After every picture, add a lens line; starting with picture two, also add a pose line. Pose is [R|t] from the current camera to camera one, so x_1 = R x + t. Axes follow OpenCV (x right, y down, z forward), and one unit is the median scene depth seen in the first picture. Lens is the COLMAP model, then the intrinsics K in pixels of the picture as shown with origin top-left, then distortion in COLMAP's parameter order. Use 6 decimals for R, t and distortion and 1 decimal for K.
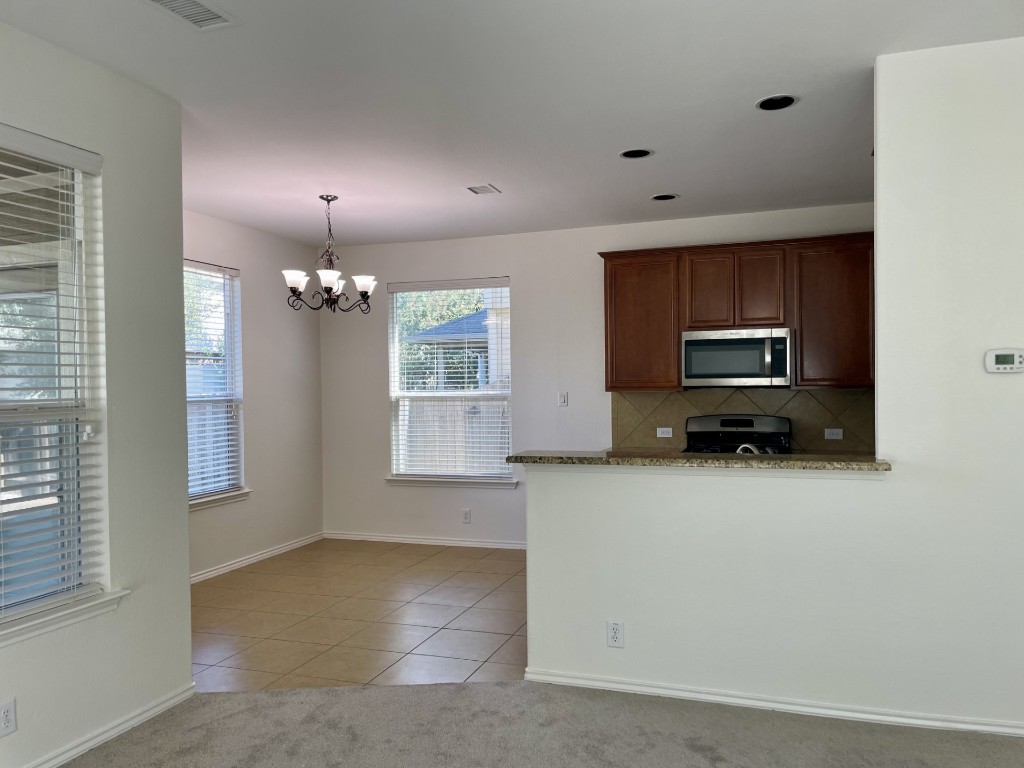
lens RADIAL K [[777.9, 0, 505.2], [0, 777.9, 384.1], [0, 0, 1]] dist [0.031929, -0.016900]
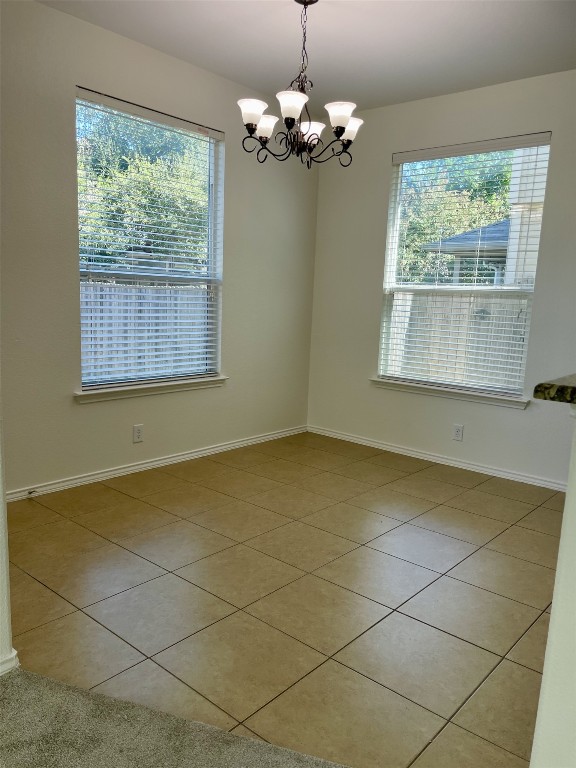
lens RADIAL K [[583.4, 0, 286.0], [0, 583.4, 394.3], [0, 0, 1]] dist [0.031929, -0.016900]
pose [[0.930726, 0.112552, -0.347966, -0.007452], [-0.053941, 0.983306, 0.173780, 0.028401], [0.361717, -0.142972, 0.921260, 0.369940]]
